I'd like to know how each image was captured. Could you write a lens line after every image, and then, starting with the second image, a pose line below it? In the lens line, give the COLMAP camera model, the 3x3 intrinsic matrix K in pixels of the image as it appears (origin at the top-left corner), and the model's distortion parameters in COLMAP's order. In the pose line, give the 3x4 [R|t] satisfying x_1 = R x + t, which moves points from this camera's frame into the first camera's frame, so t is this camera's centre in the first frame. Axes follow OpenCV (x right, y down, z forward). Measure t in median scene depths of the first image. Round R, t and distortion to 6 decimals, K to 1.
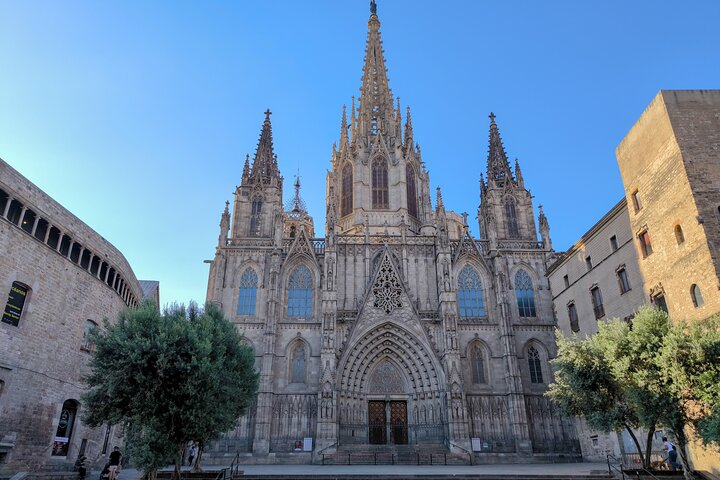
lens RADIAL K [[486.5, 0, 357.8], [0, 486.5, 259.0], [0, 0, 1]] dist [0.066015, -0.000756]
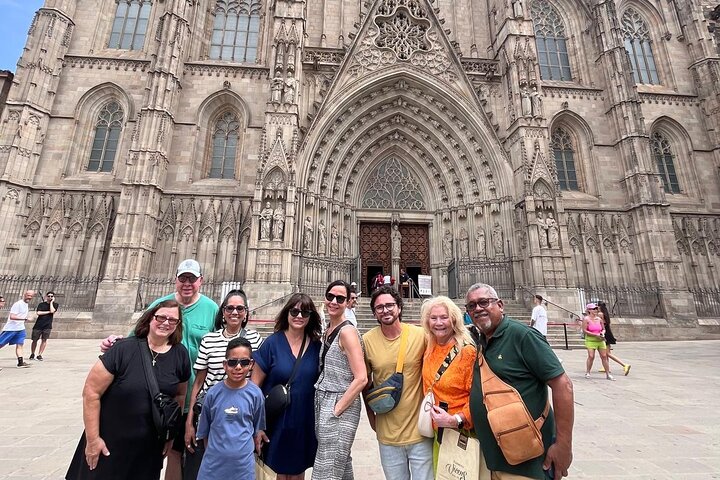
lens RADIAL K [[376.7, 0, 357.8], [0, 376.7, 200.7], [0, 0, 1]] dist [-0.001058, 0.000093]
pose [[0.998457, 0.028961, 0.047384, -0.000923], [-0.034210, 0.992890, 0.114014, 0.218879], [-0.043745, -0.115459, 0.992349, 0.586534]]
